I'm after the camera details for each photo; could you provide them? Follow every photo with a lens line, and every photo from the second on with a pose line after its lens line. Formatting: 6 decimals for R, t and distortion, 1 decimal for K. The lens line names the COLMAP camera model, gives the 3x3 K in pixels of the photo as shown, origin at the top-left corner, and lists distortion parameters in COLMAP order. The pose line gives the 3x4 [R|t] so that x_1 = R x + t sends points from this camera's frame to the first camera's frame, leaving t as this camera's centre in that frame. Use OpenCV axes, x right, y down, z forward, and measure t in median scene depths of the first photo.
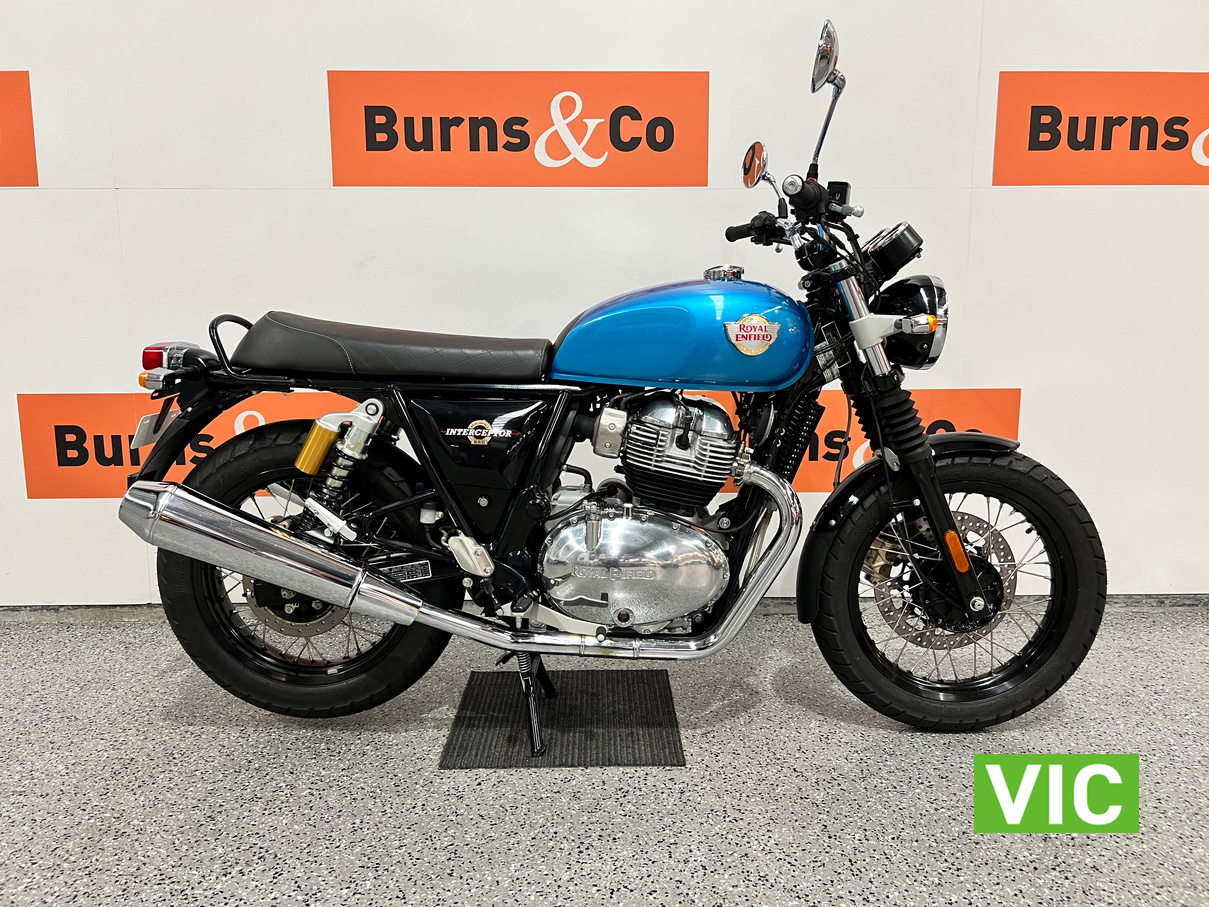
lens RADIAL K [[918.0, 0, 604.5], [0, 918.0, 453.5], [0, 0, 1]] dist [0.043010, -0.048020]
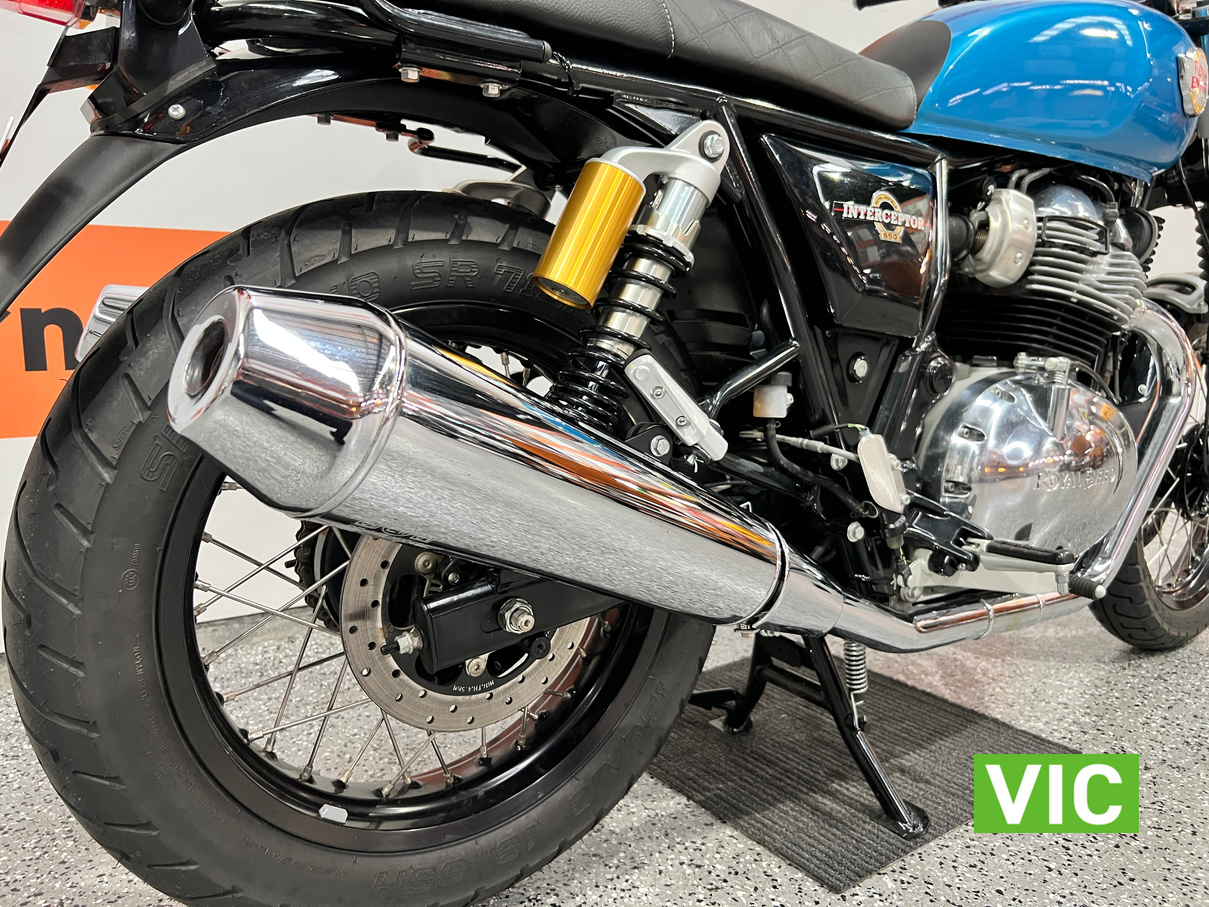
lens RADIAL K [[897.4, 0, 571.9], [0, 897.4, 455.2], [0, 0, 1]] dist [-0.023739, 0.002832]
pose [[0.838389, -0.073814, 0.540051, -0.516416], [0.067729, 0.997217, 0.031155, 0.073162], [-0.540848, 0.010457, 0.841055, 0.671683]]
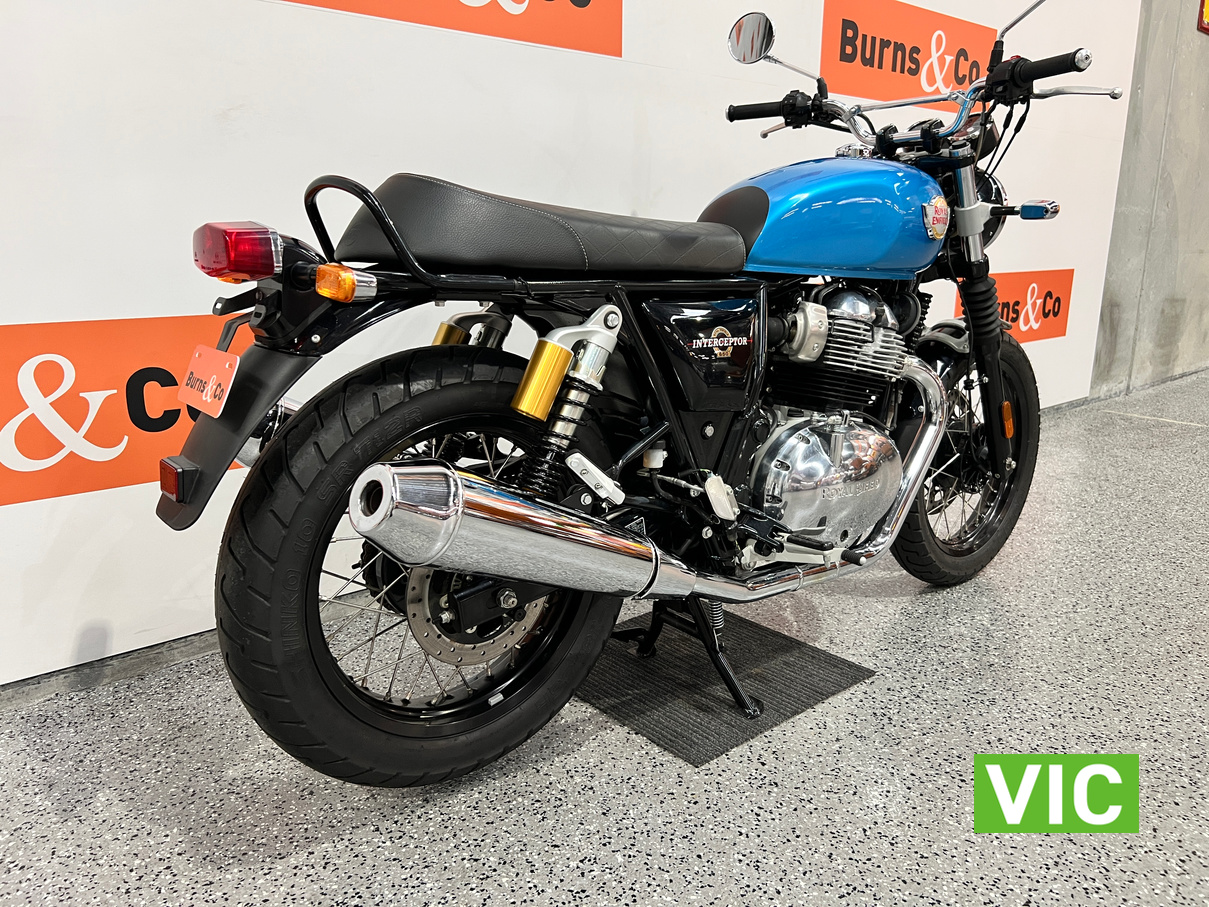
lens RADIAL K [[918.0, 0, 604.5], [0, 918.0, 453.5], [0, 0, 1]] dist [0.043010, -0.048020]
pose [[0.773399, -0.140096, 0.618245, -0.685243], [0.088281, 0.989573, 0.113804, -0.025712], [-0.627742, -0.033437, 0.777703, 0.433573]]
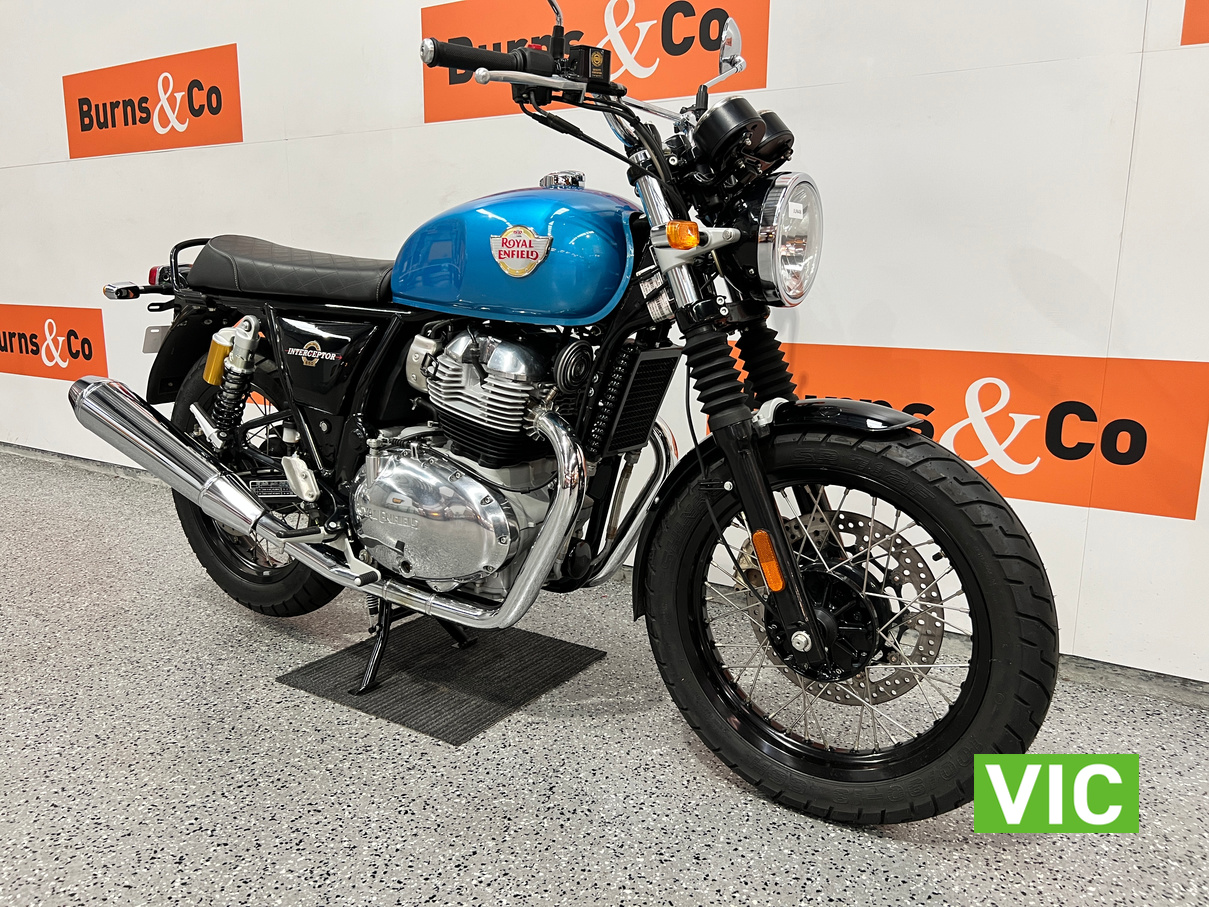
lens RADIAL K [[918.0, 0, 604.5], [0, 918.0, 453.5], [0, 0, 1]] dist [0.043010, -0.048020]
pose [[0.837731, 0.115737, -0.533678, 0.637165], [-0.098913, 0.993277, 0.060143, -0.006826], [0.537051, 0.002404, 0.843546, 0.327462]]
